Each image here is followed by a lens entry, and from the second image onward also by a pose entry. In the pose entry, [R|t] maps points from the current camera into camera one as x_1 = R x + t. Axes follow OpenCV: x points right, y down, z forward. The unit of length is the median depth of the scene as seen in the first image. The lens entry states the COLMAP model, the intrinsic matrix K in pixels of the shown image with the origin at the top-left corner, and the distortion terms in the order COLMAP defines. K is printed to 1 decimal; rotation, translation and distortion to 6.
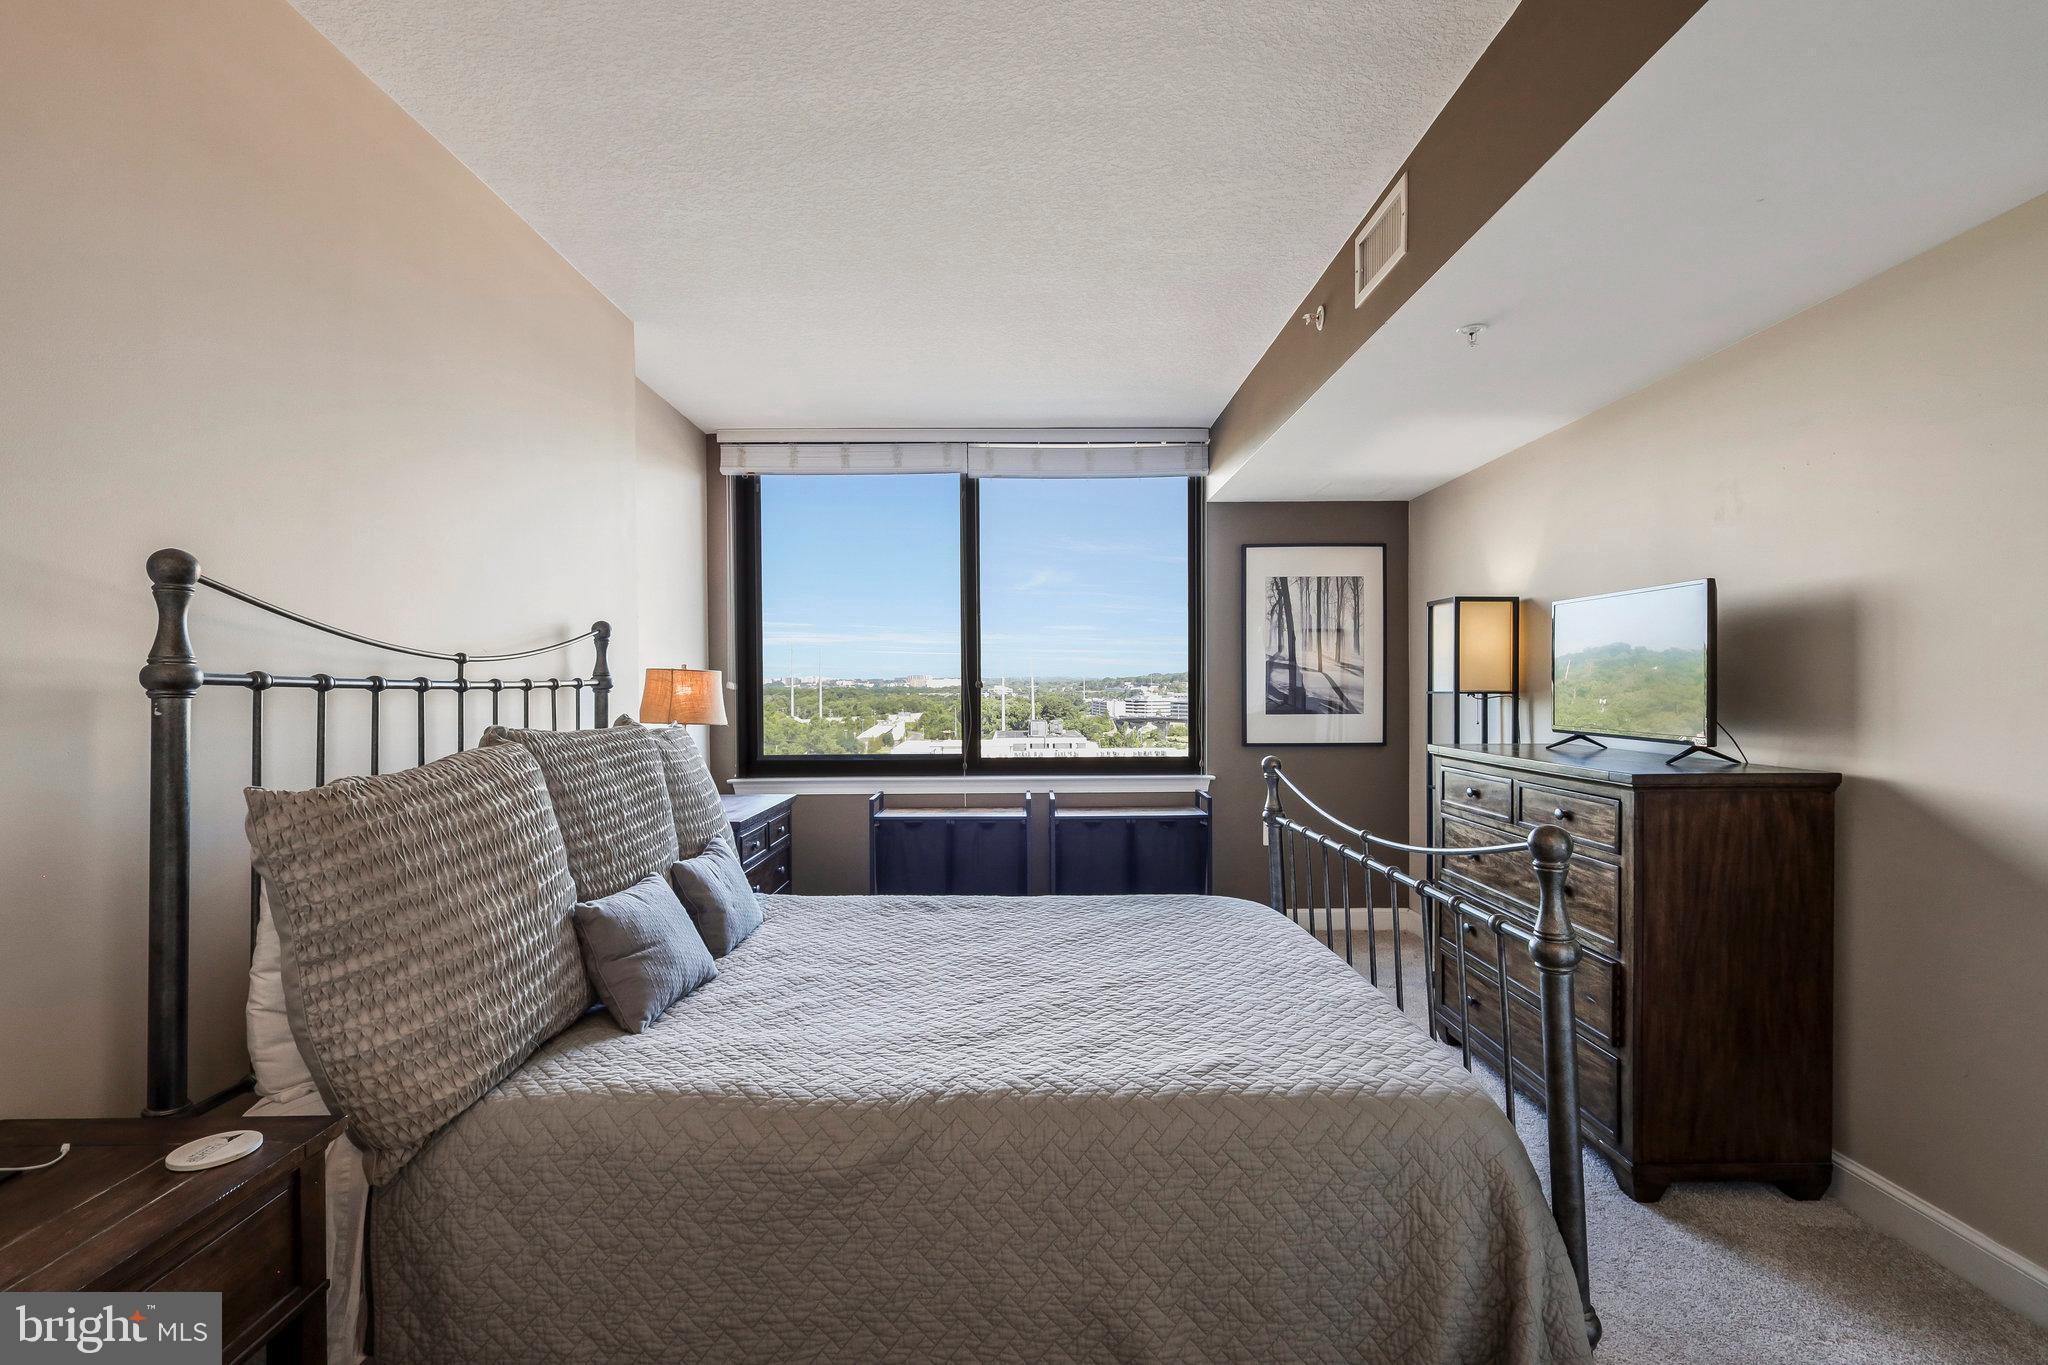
lens RADIAL K [[957.5, 0, 1029.4], [0, 957.5, 681.6], [0, 0, 1]] dist [-0.001184, 0.000261]
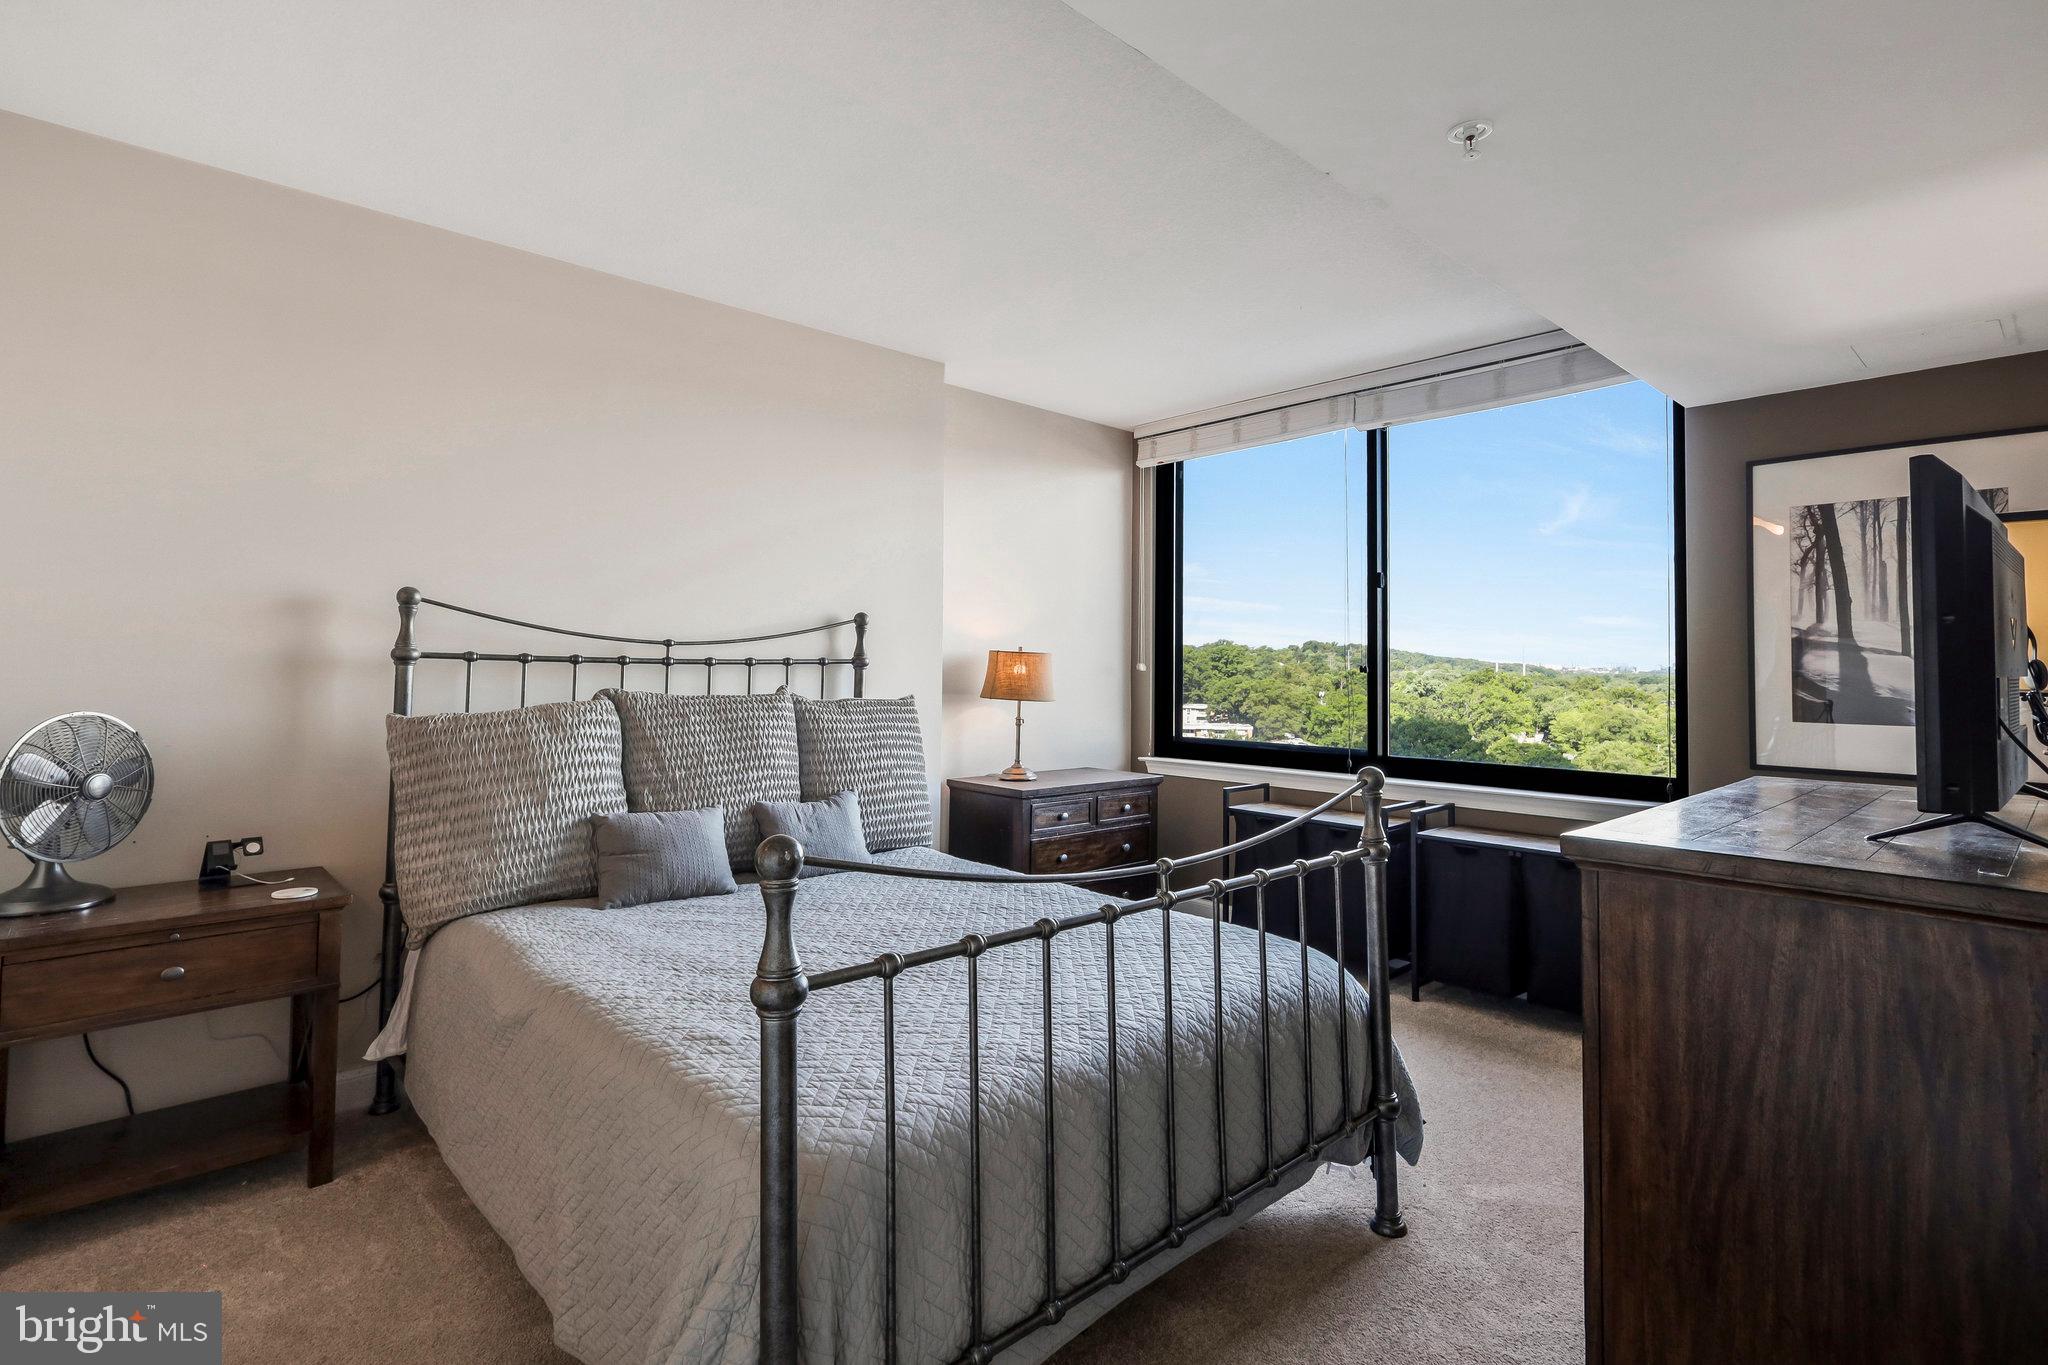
lens RADIAL K [[995.6, 0, 1019.0], [0, 995.6, 616.6], [0, 0, 1]] dist [-0.003604, -0.000092]
pose [[0.664775, -0.027220, -0.746548, 0.576257], [-0.009941, 0.998925, -0.045273, -0.000949], [0.746978, 0.037518, 0.663789, 0.248944]]
